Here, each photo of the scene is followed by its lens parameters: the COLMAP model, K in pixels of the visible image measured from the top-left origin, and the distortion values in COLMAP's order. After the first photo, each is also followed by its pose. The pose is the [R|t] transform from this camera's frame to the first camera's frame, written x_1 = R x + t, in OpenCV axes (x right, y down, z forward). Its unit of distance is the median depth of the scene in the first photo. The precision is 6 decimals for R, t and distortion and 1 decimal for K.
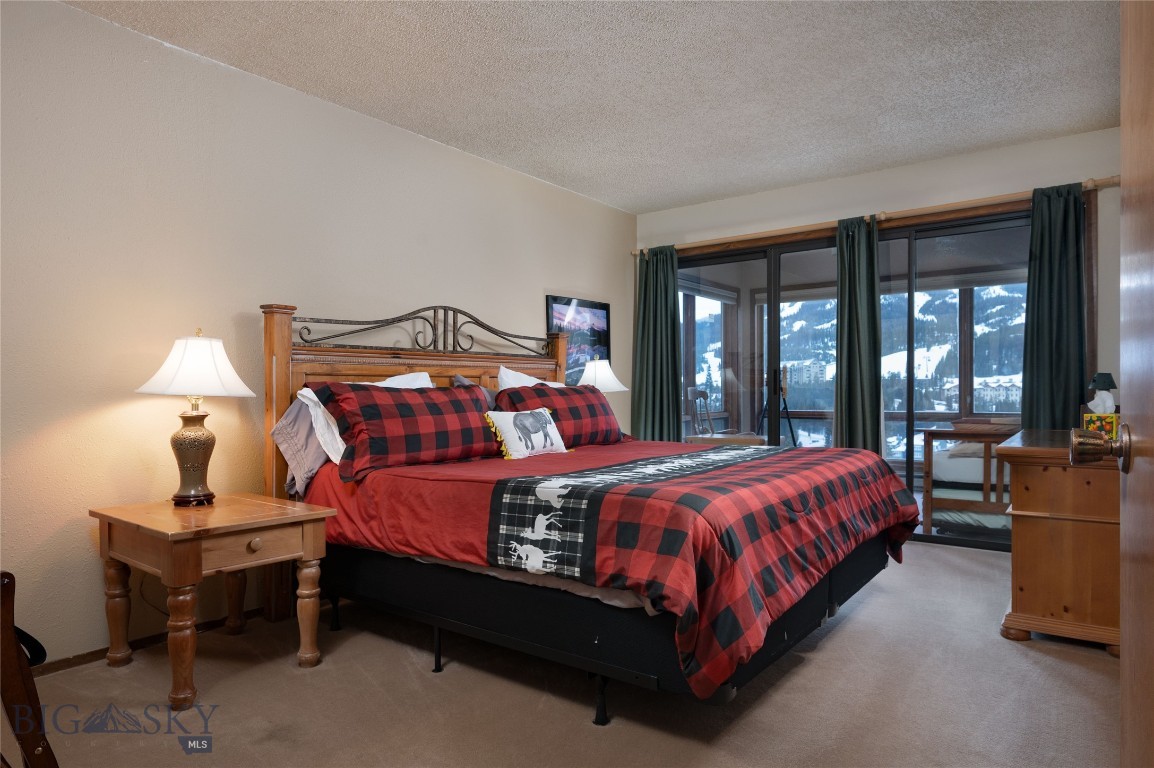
lens RADIAL K [[707.4, 0, 574.4], [0, 707.4, 402.3], [0, 0, 1]] dist [0.021224, 0.000206]
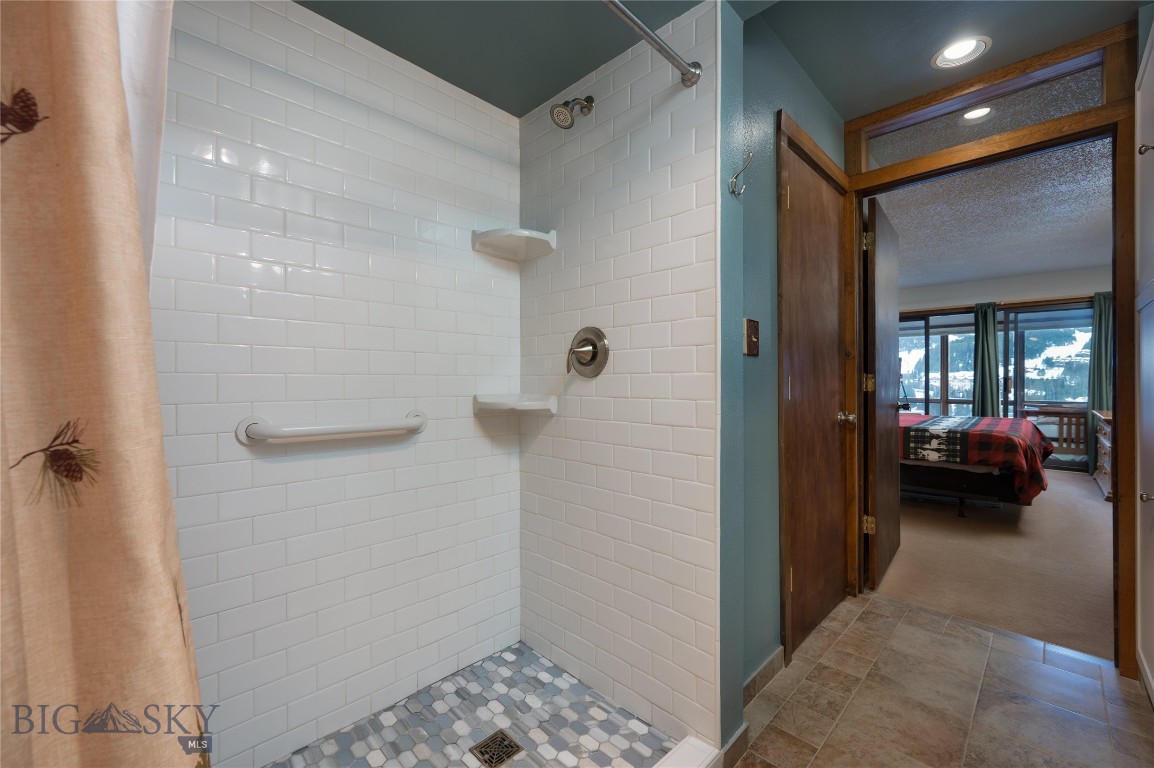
lens RADIAL K [[471.6, 0, 577.0], [0, 471.6, 384.0], [0, 0, 1]] dist [0.000080, -0.000012]
pose [[0.989677, 0.007952, -0.143095, -1.111926], [-0.008944, 0.999940, -0.006291, -0.027385], [0.143037, 0.007506, 0.989689, -0.947974]]
